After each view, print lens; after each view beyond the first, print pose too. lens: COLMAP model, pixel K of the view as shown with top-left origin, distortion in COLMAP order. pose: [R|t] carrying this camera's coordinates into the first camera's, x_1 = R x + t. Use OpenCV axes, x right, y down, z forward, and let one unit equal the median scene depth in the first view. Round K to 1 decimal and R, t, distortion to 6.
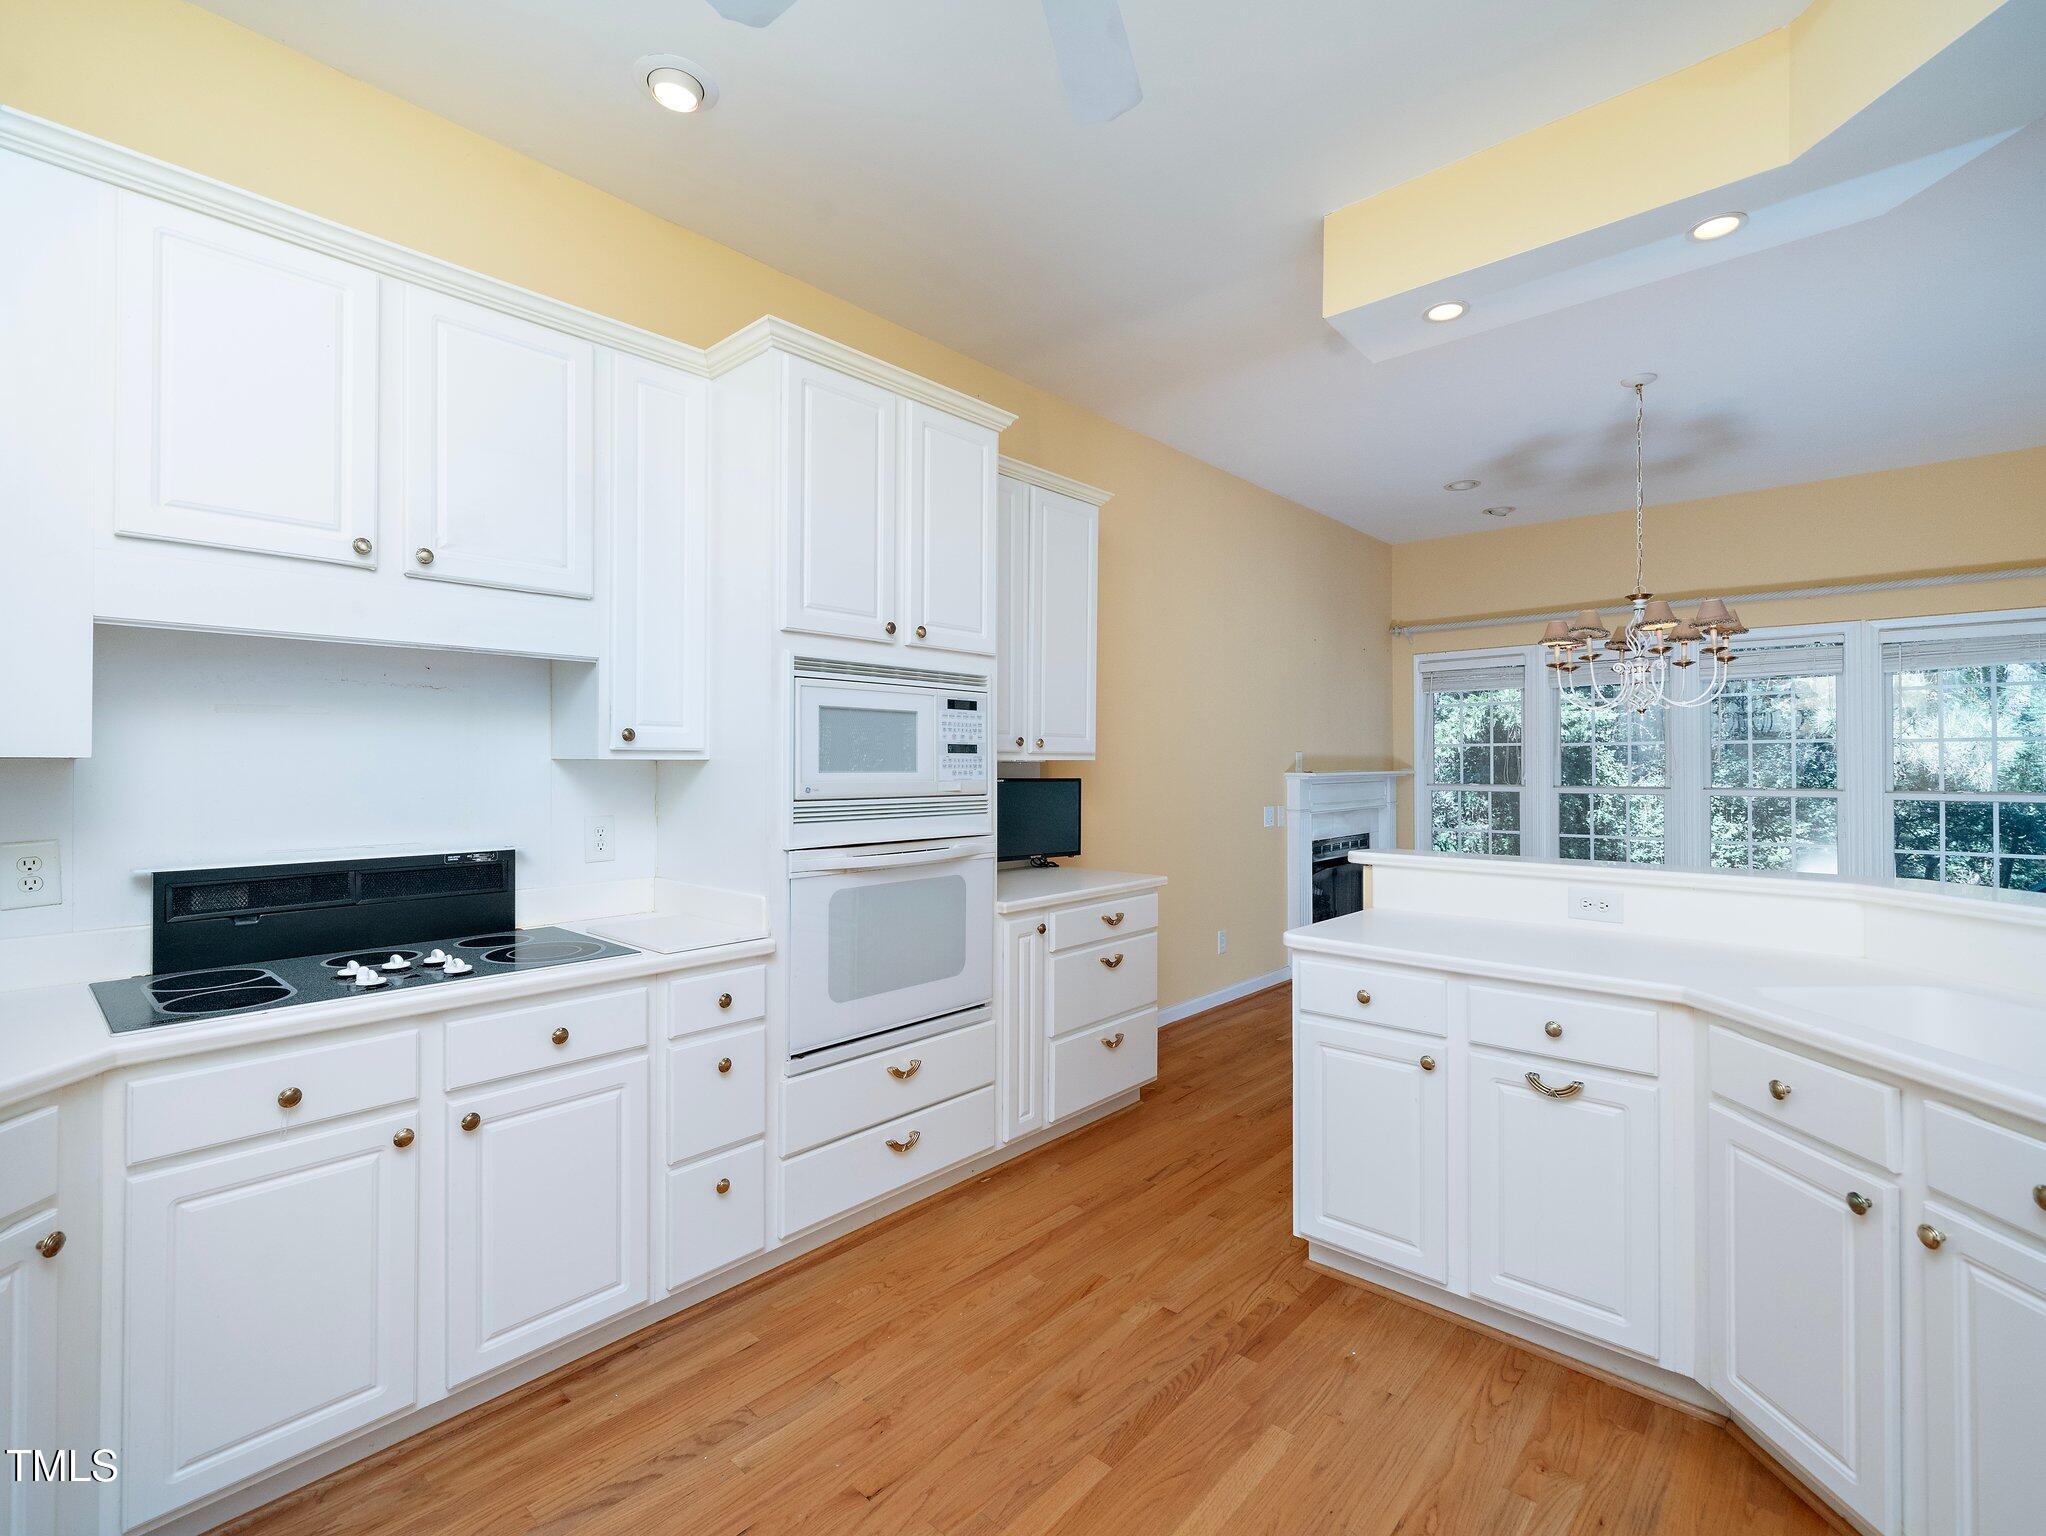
lens RADIAL K [[937.8, 0, 1020.4], [0, 937.8, 760.1], [0, 0, 1]] dist [0.006042, 0.000927]
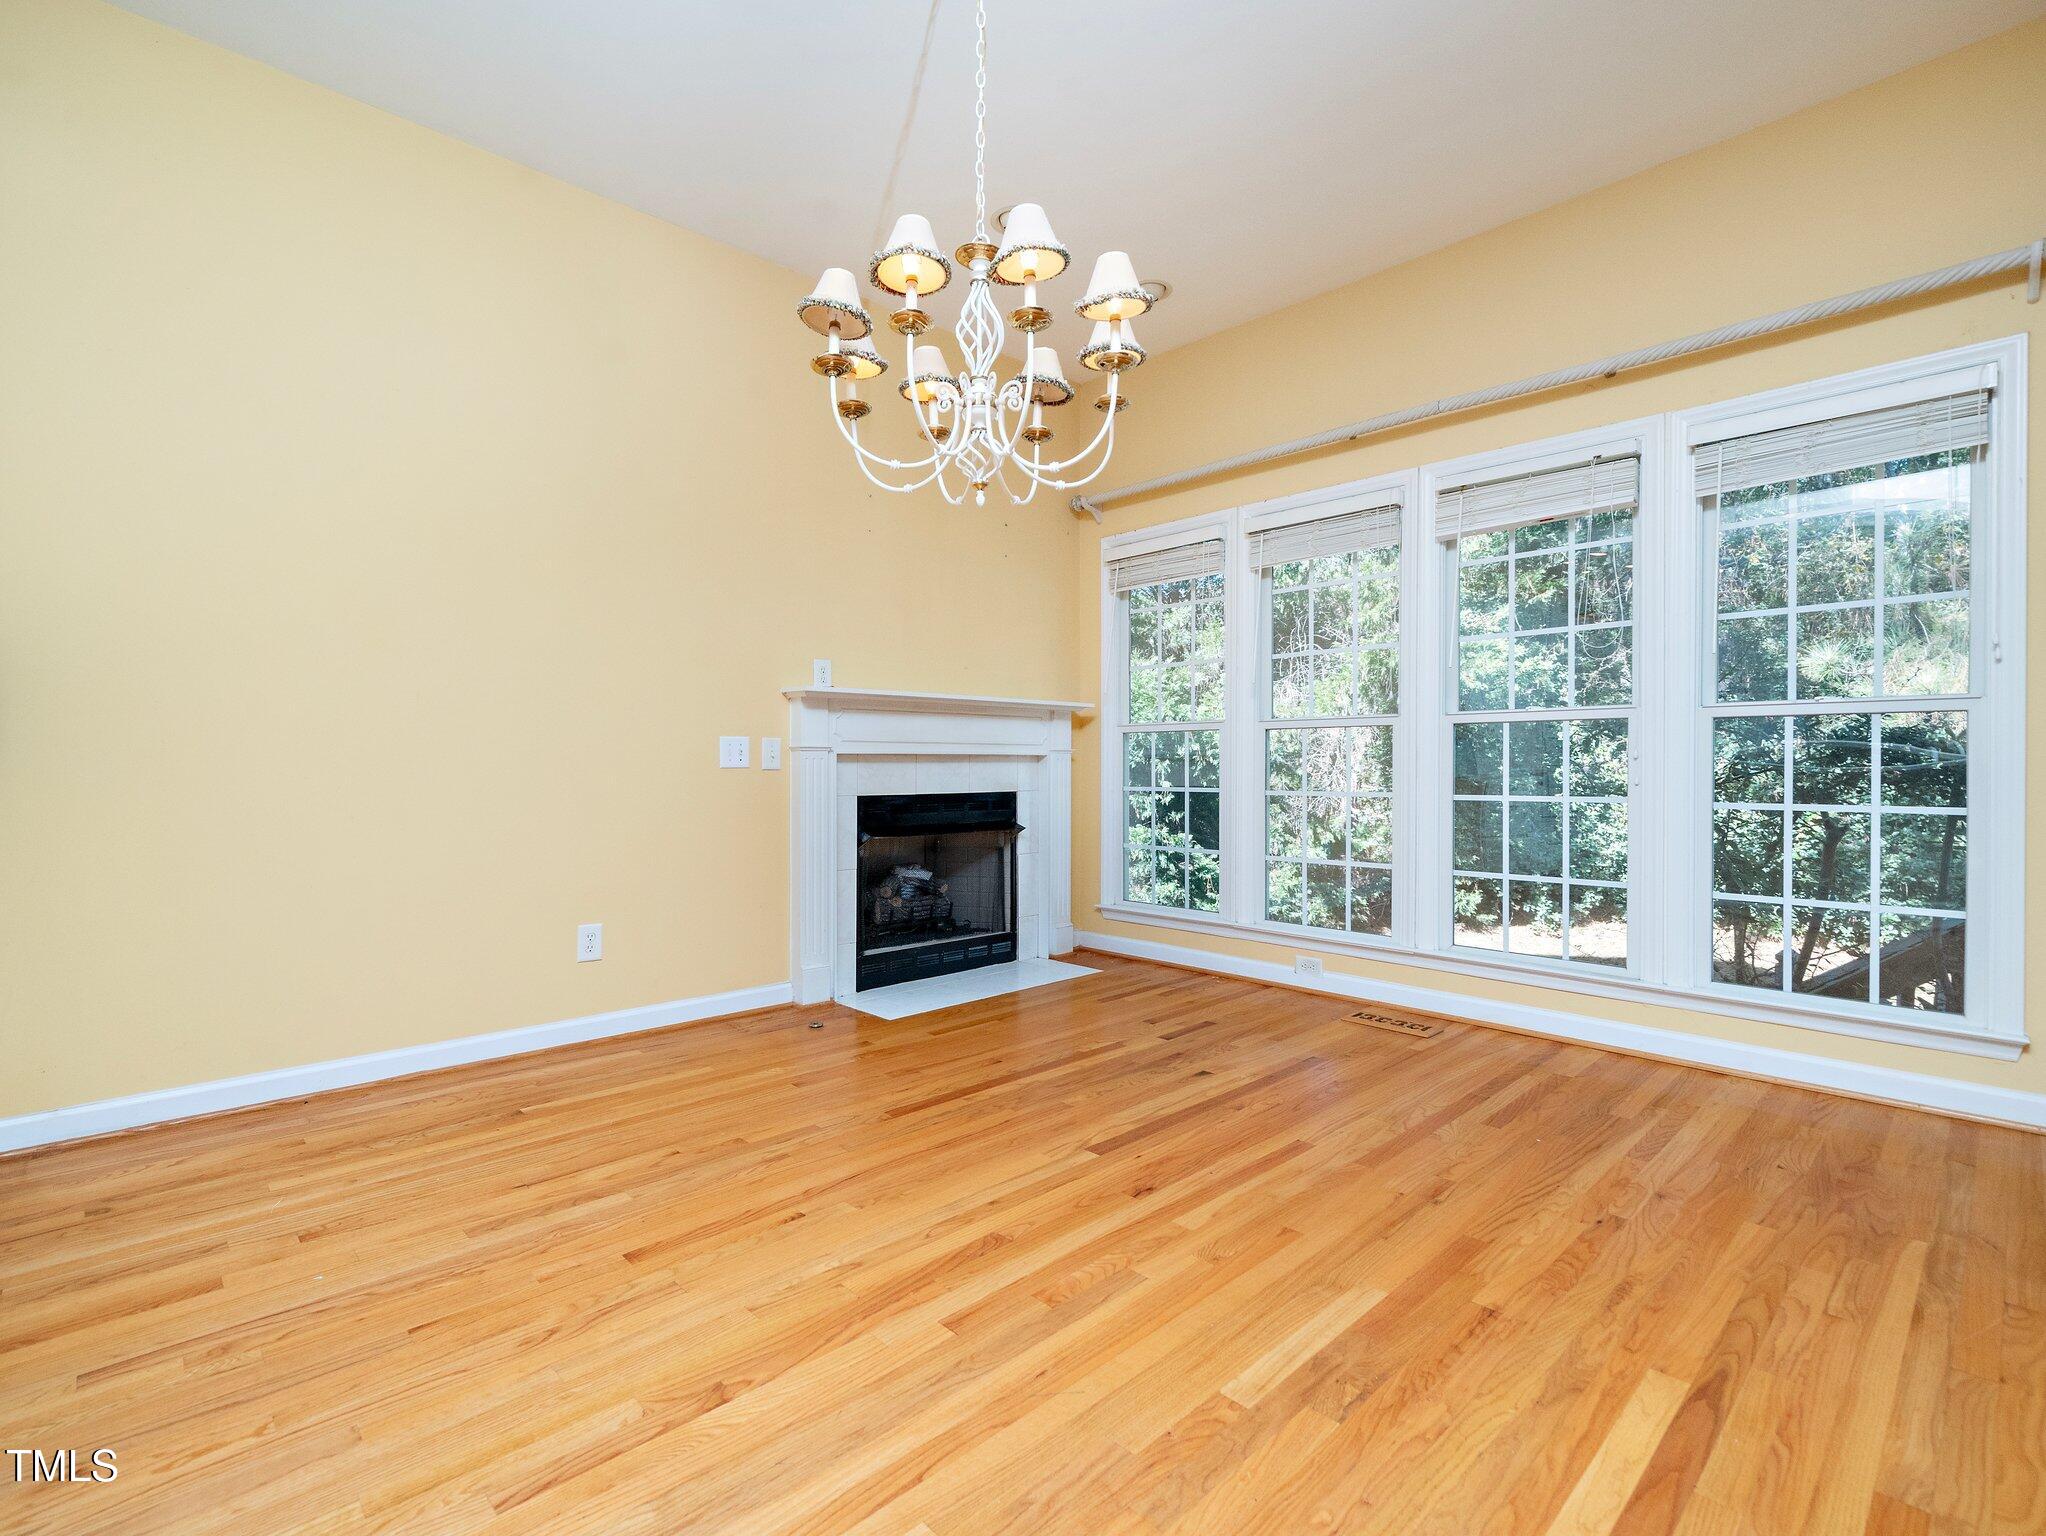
lens RADIAL K [[950.8, 0, 1021.5], [0, 950.8, 769.6], [0, 0, 1]] dist [-0.000901, -0.000651]
pose [[0.997441, 0.005925, -0.071243, 1.215861], [-0.005232, 0.999937, 0.009902, 0.156704], [0.071297, -0.009504, 0.997410, 0.855693]]
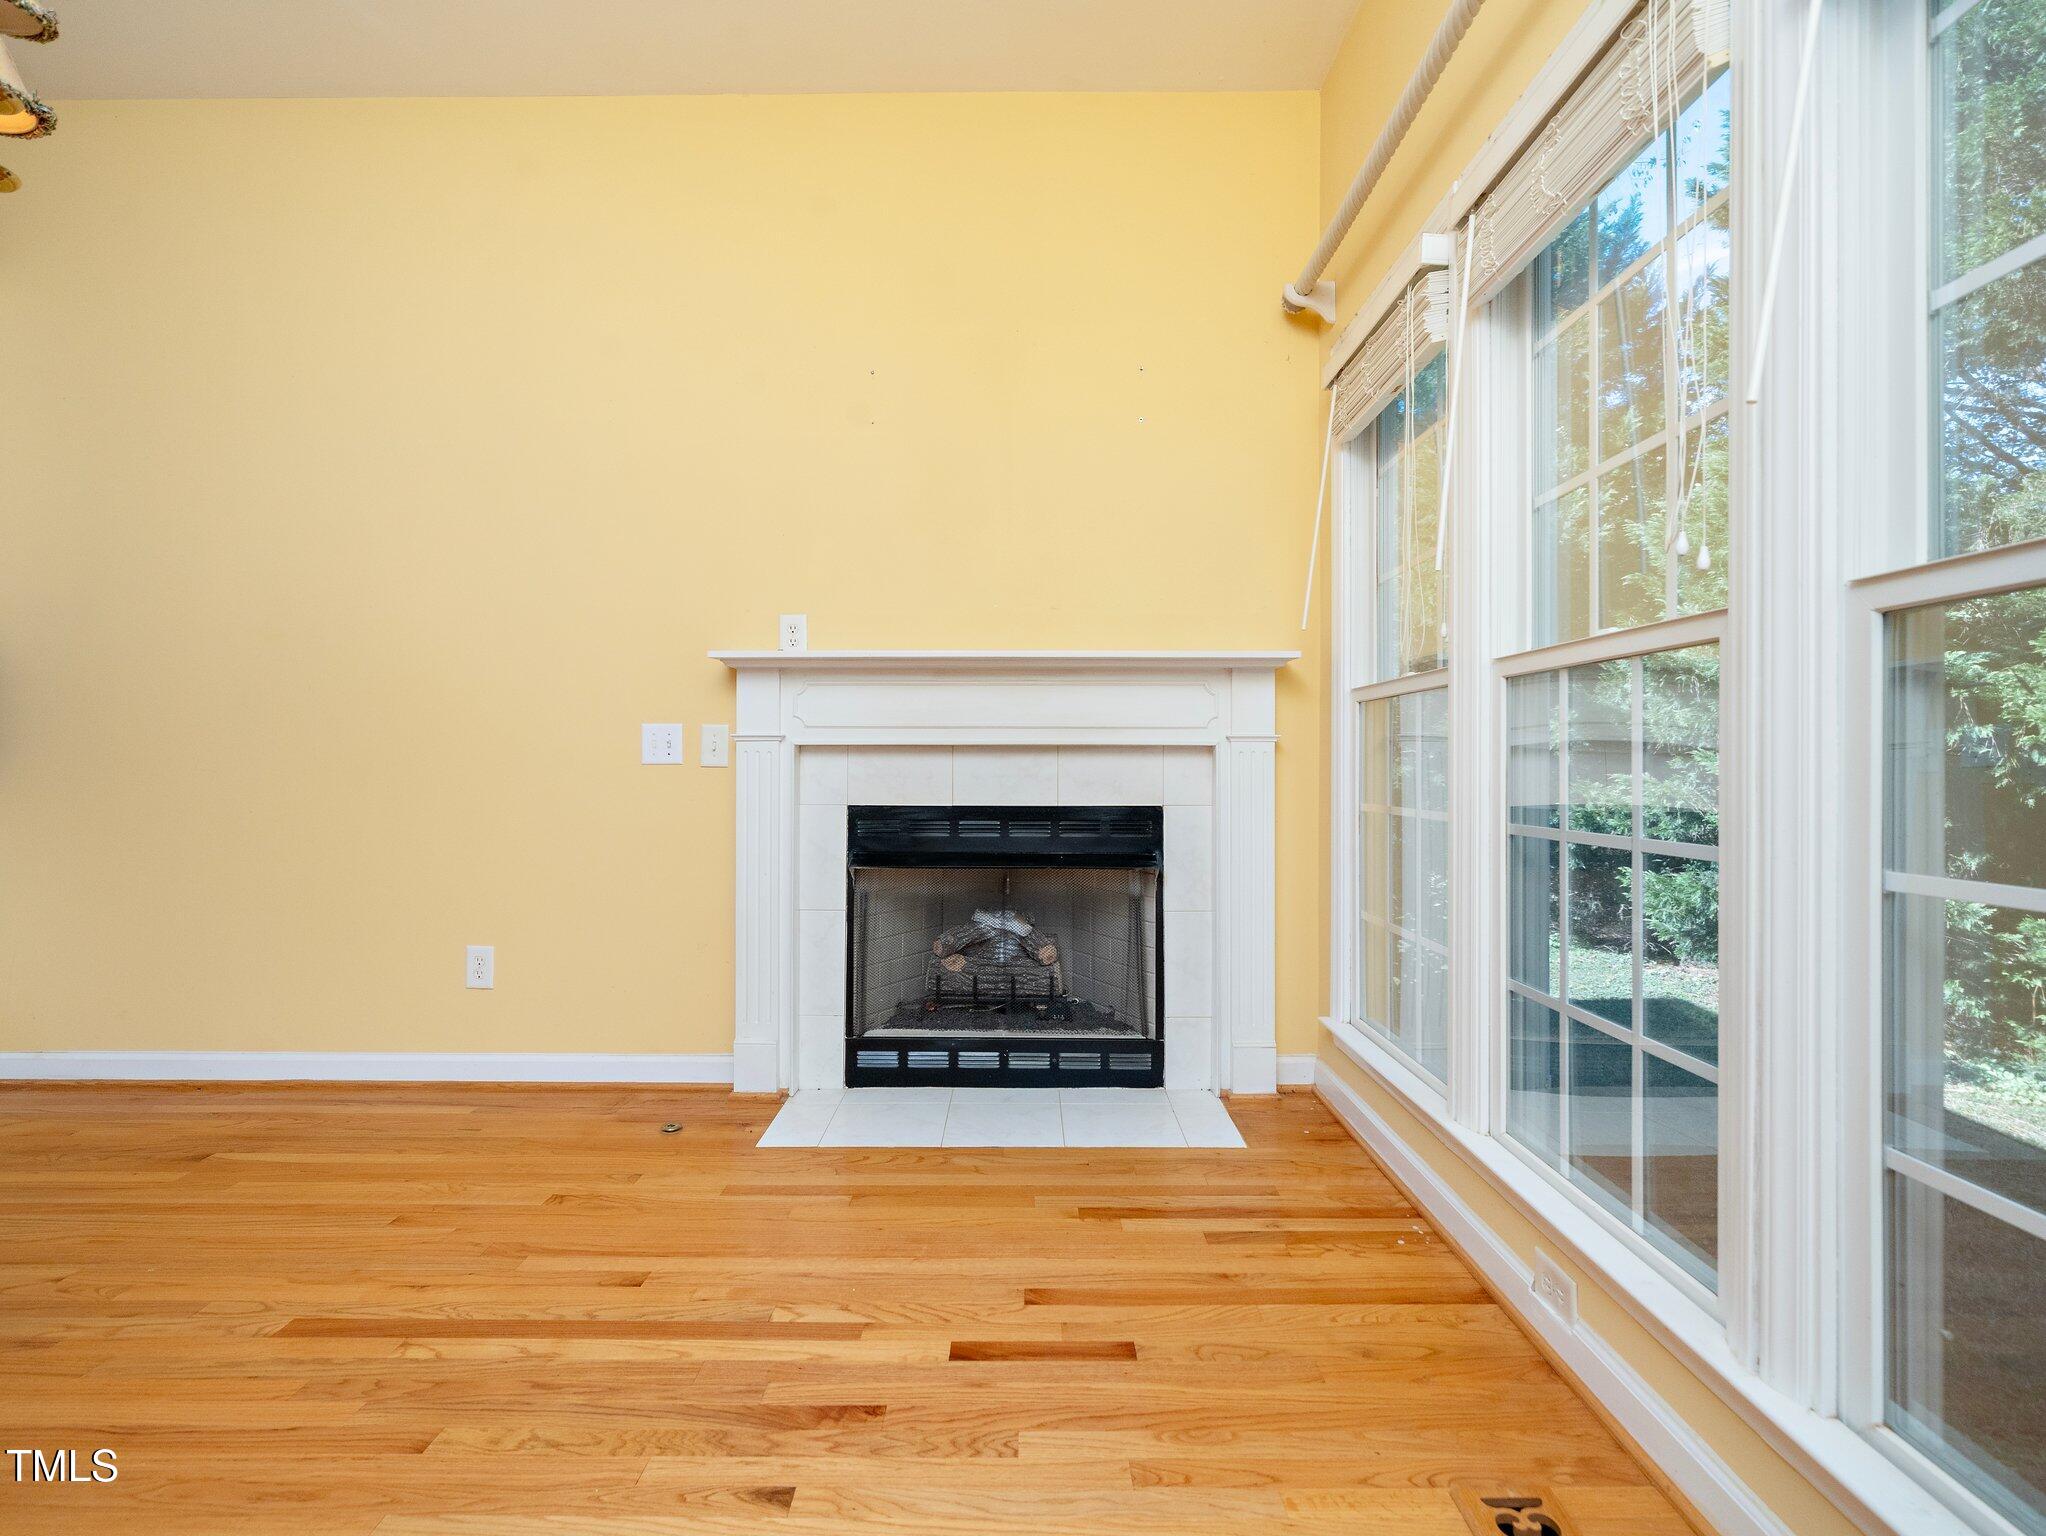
lens RADIAL K [[1000.1, 0, 1016.7], [0, 1000.1, 761.6], [0, 0, 1]] dist [0.001058, 0.001137]
pose [[0.671338, 0.003546, -0.741143, 1.865047], [-0.002911, 0.999993, 0.002148, 0.165760], [0.741145, 0.000715, 0.671344, 1.857741]]
